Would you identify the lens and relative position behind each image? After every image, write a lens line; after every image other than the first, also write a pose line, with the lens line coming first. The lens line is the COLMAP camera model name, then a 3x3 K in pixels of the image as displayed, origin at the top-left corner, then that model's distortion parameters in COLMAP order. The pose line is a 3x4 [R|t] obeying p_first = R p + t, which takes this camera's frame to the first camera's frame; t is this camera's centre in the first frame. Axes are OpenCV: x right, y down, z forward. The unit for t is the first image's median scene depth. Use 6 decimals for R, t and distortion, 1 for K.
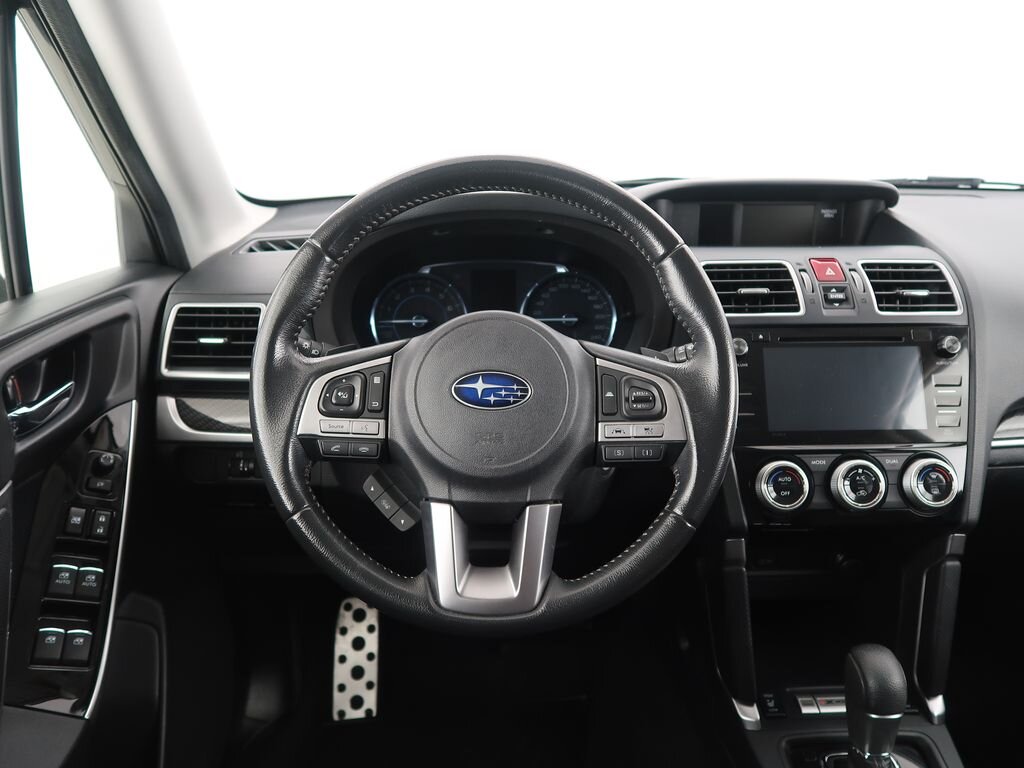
lens RADIAL K [[770.8, 0, 518.3], [0, 770.8, 383.0], [0, 0, 1]] dist [-0.023356, 0.001893]
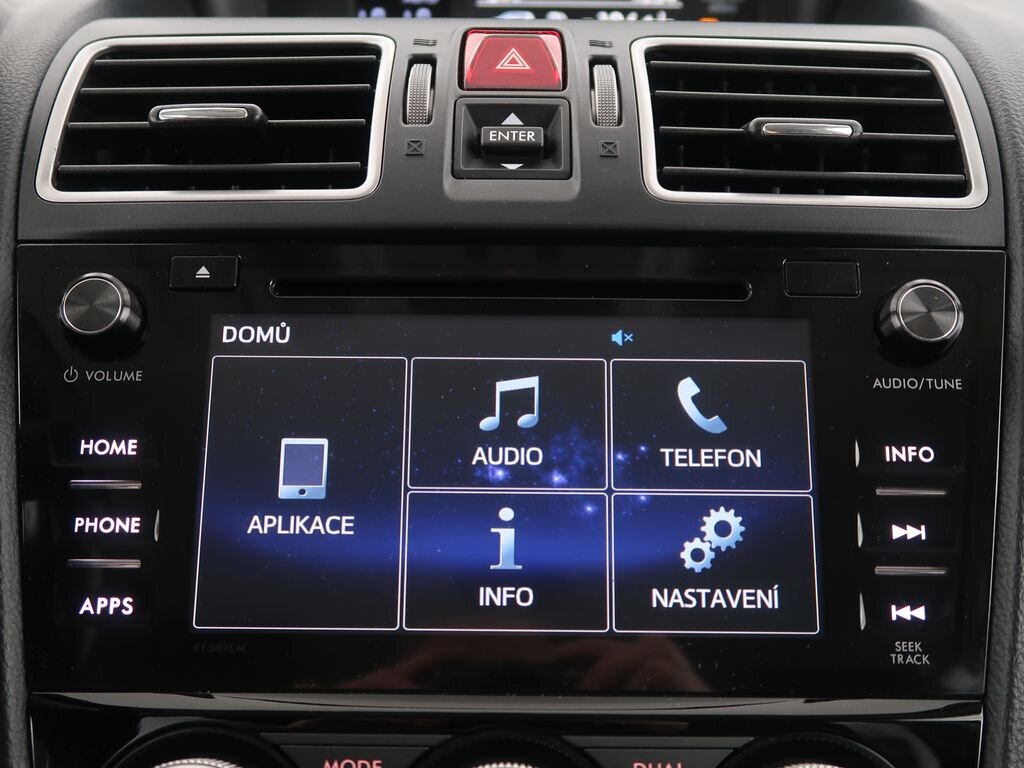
lens RADIAL K [[1276.7, 0, 513.6], [0, 1276.7, 381.7], [0, 0, 1]] dist [-0.003117, 0.000000]
pose [[0.999412, 0.016502, -0.030042, 0.457758], [-0.019348, 0.995093, -0.097031, 0.019359], [0.028293, 0.097556, 0.994828, 0.591122]]
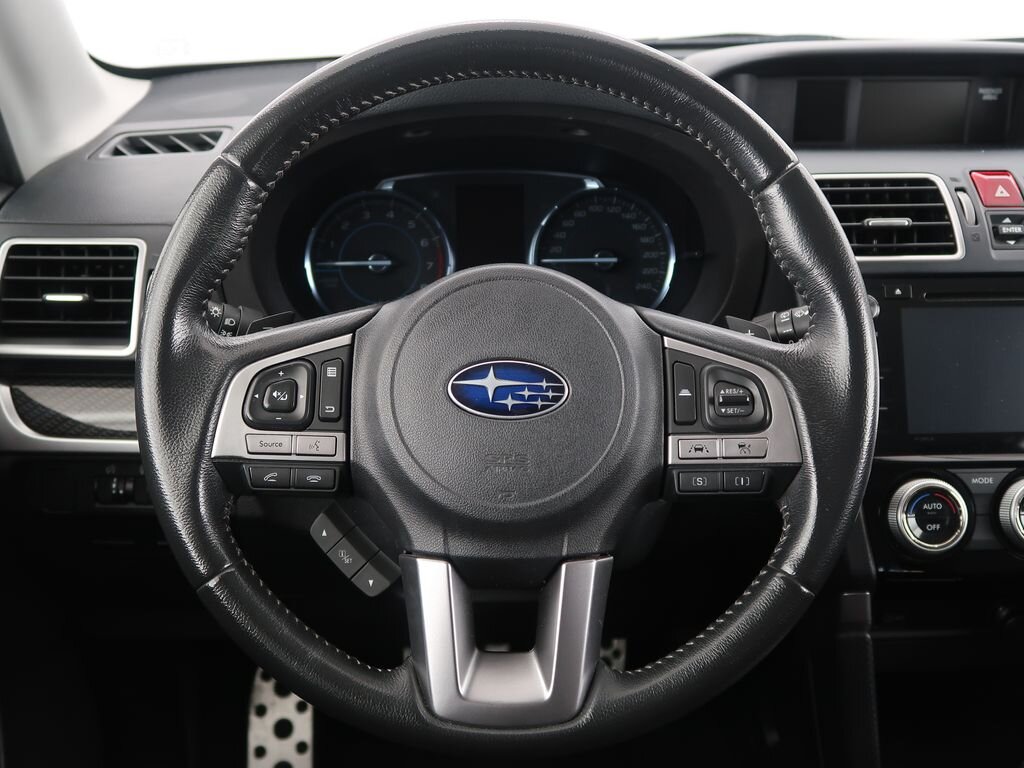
lens RADIAL K [[1124.4, 0, 520.7], [0, 1124.4, 382.9], [0, 0, 1]] dist [0.003609, 0.000000]
pose [[0.999636, -0.003969, 0.026682, -0.039618], [0.002370, 0.998214, 0.059697, -0.042338], [-0.026871, -0.059612, 0.997860, 0.032505]]
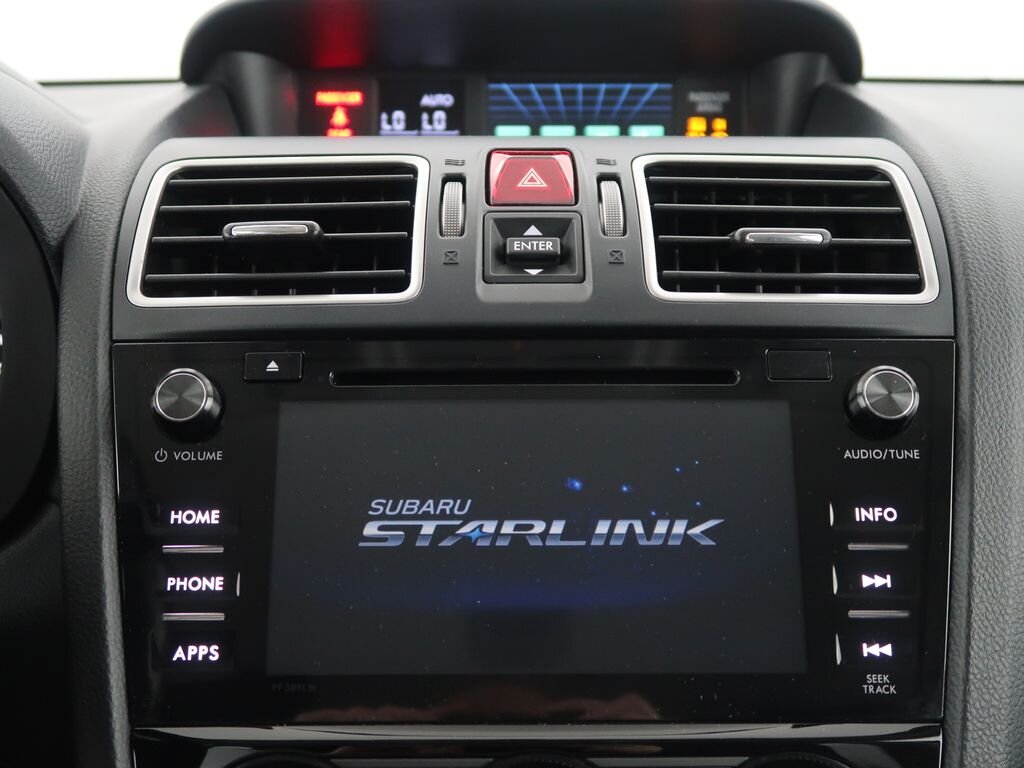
lens RADIAL K [[1276.7, 0, 513.9], [0, 1276.7, 382.8], [0, 0, 1]] dist [-0.003117, 0.000000]
pose [[0.999721, 0.003581, -0.023327, 0.445956], [-0.006737, 0.990591, -0.136690, 0.017692], [0.022618, 0.136809, 0.990339, 0.509394]]
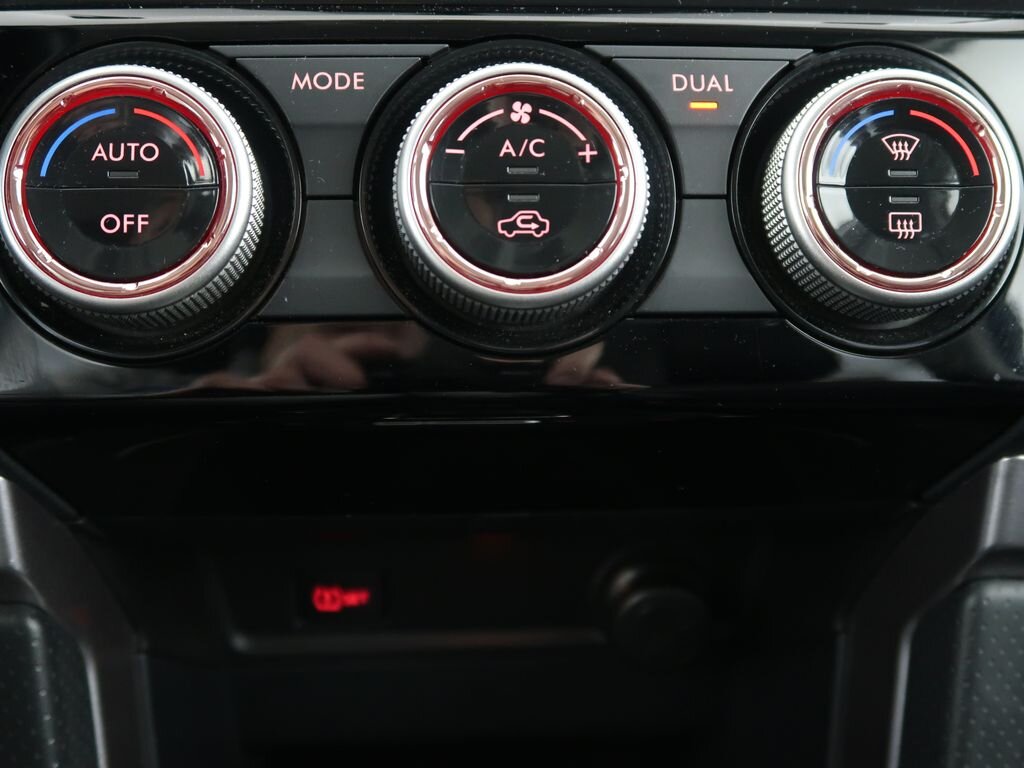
lens RADIAL K [[1276.7, 0, 512.8], [0, 1276.7, 381.4], [0, 0, 1]] dist [-0.003117, 0.000000]
pose [[0.998944, -0.001532, 0.045928, 0.428096], [0.000027, 0.999464, 0.032751, 0.171719], [-0.045953, -0.032715, 0.998408, 0.673968]]
